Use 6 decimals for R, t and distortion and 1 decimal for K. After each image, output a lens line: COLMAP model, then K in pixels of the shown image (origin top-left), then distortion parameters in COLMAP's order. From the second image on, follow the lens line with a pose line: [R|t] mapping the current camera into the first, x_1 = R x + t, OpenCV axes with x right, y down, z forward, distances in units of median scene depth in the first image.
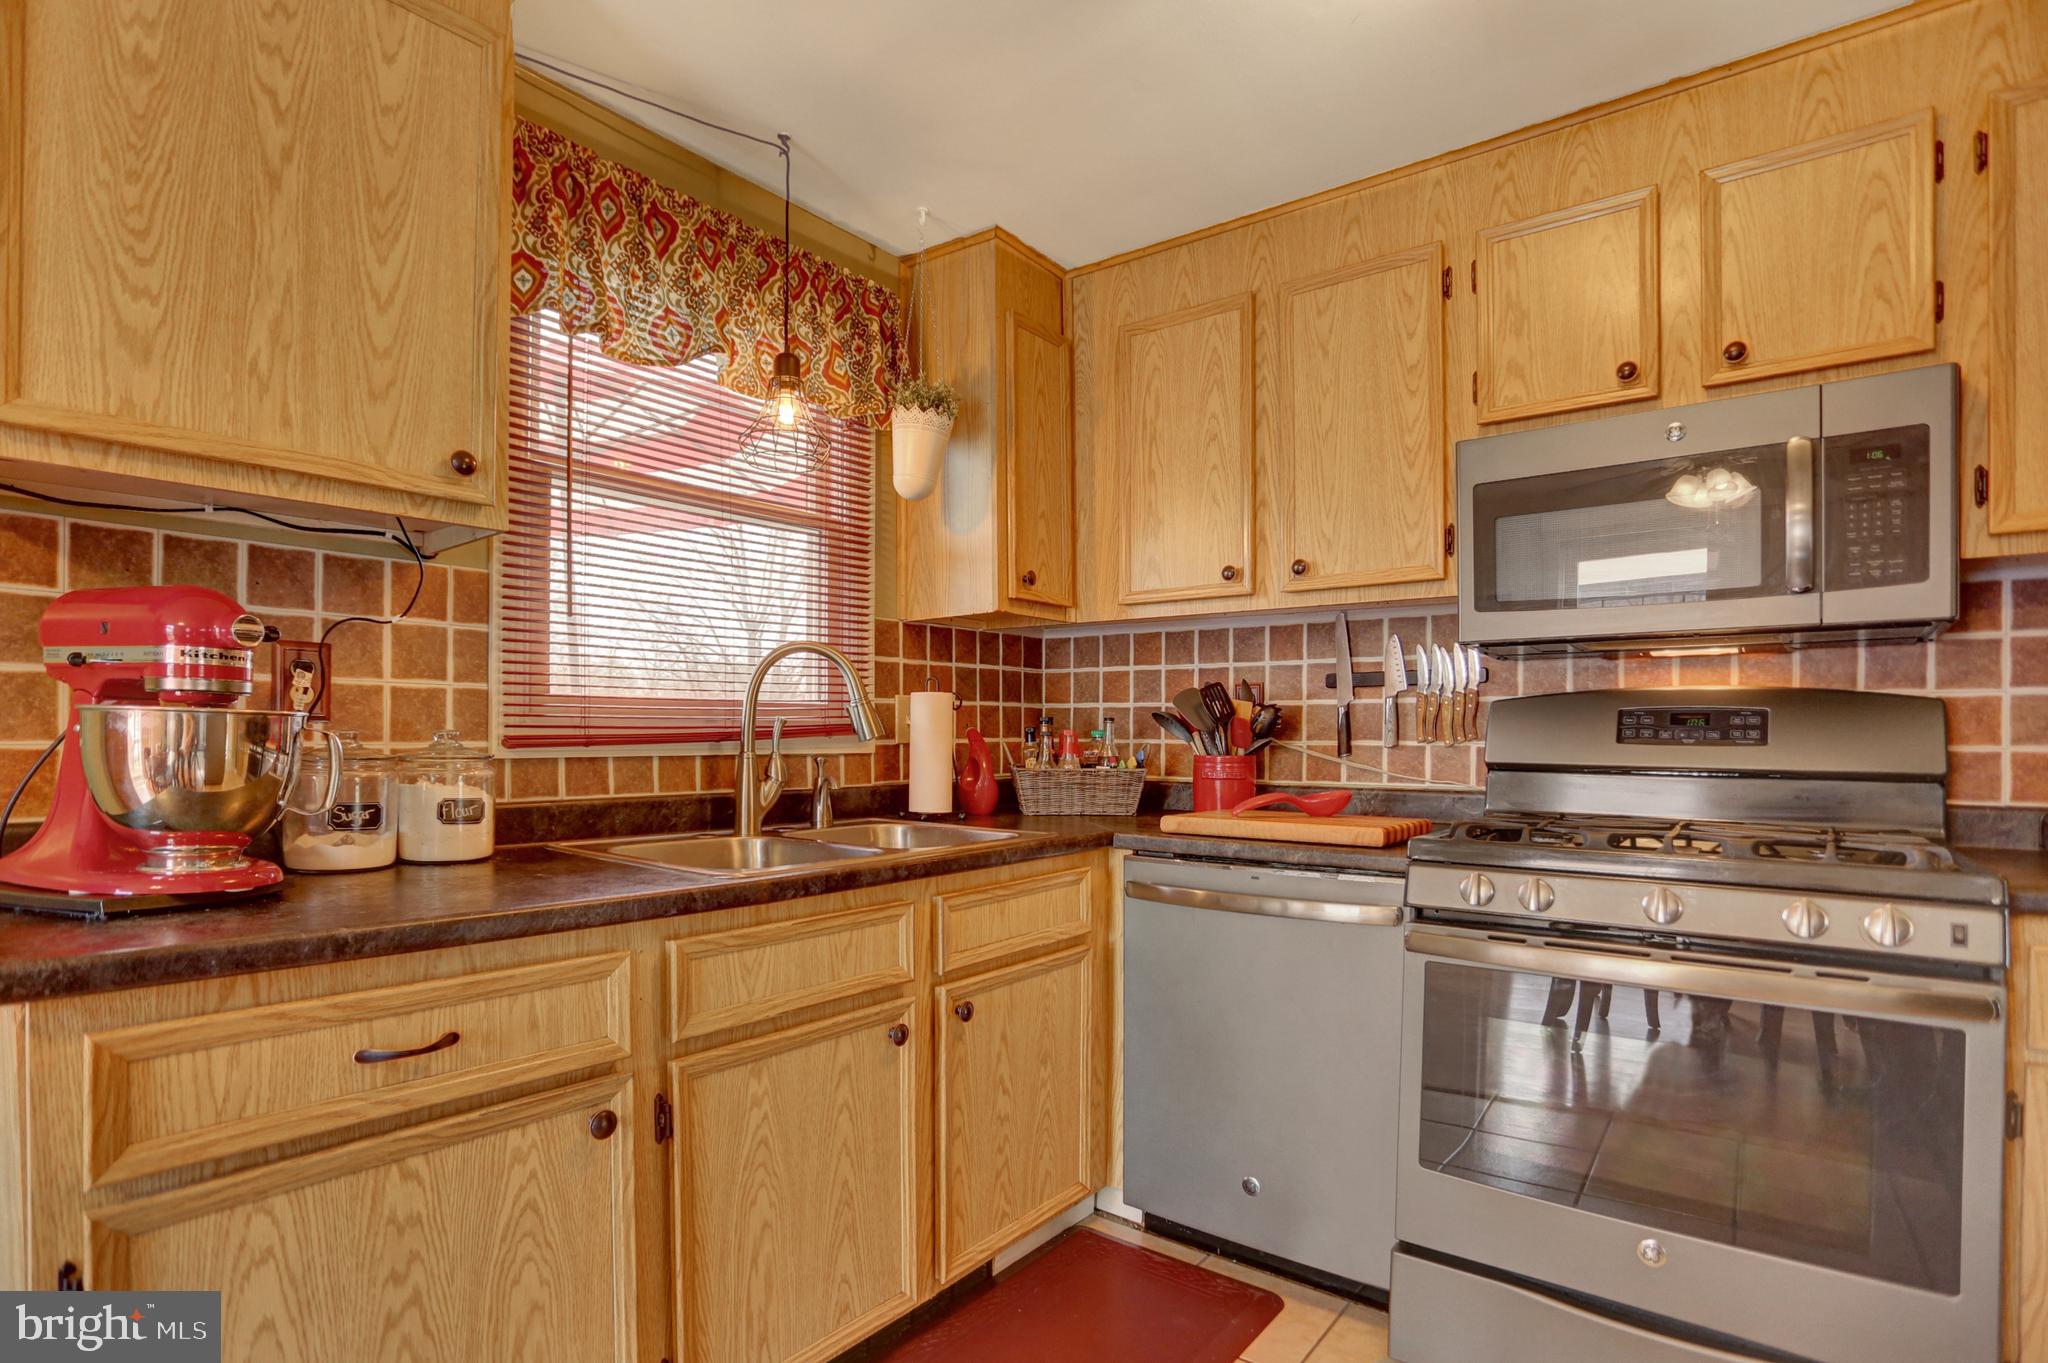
lens RADIAL K [[1053.4, 0, 997.6], [0, 1053.4, 722.8], [0, 0, 1]] dist [-0.066935, 0.031931]
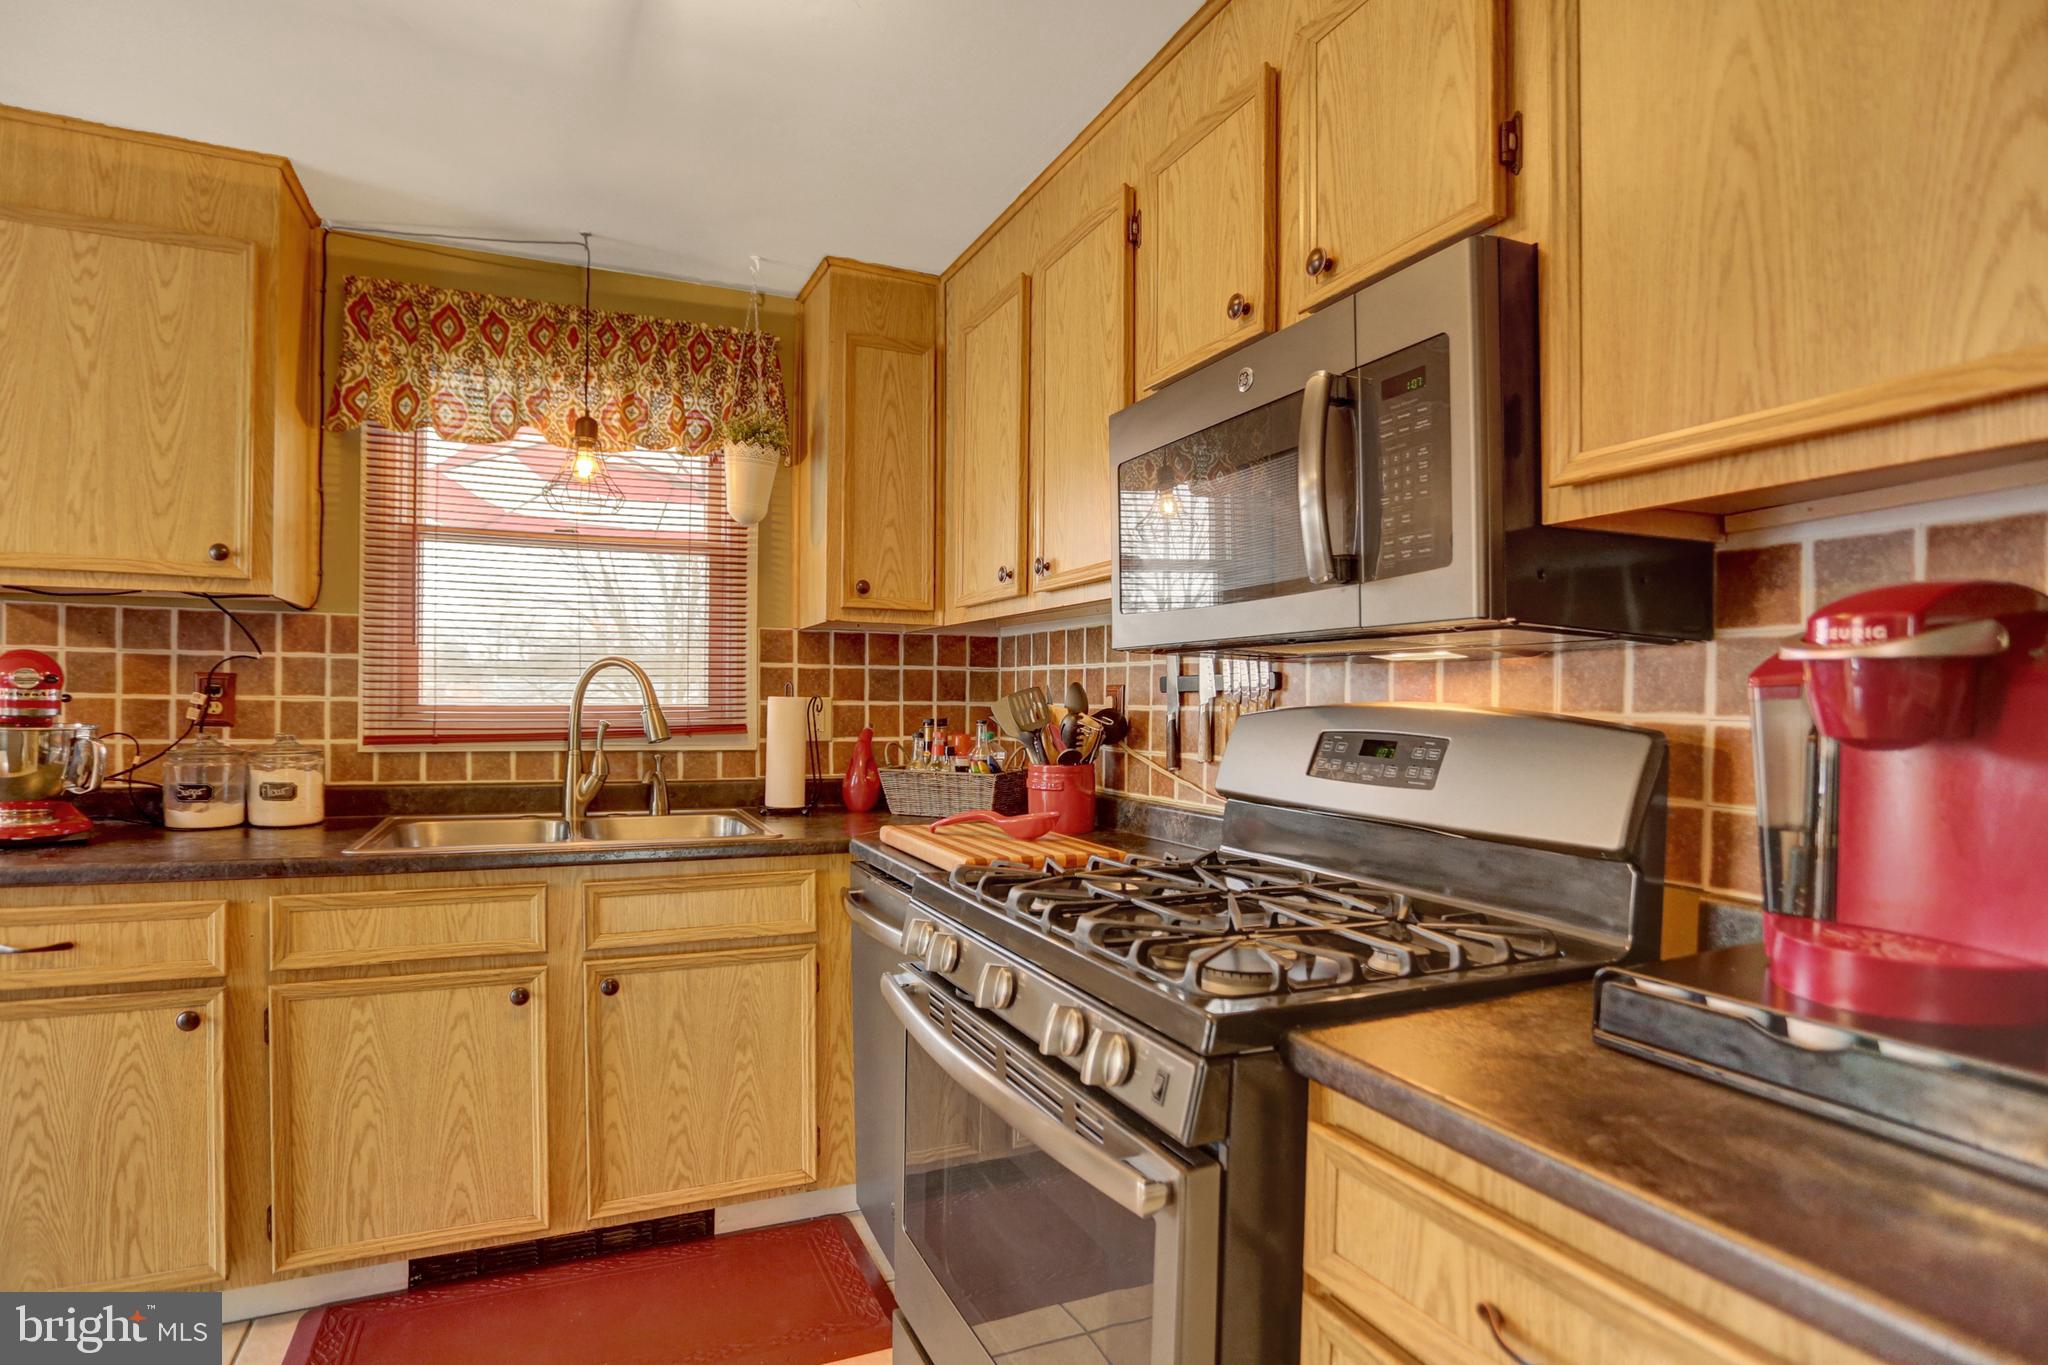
lens RADIAL K [[1040.0, 0, 1019.5], [0, 1040.0, 695.3], [0, 0, 1]] dist [-0.053576, 0.023419]
pose [[0.874513, 0.006045, -0.484964, 0.958074], [-0.004154, 0.999979, 0.004974, -0.052367], [0.484984, -0.002335, 0.874520, 0.252876]]
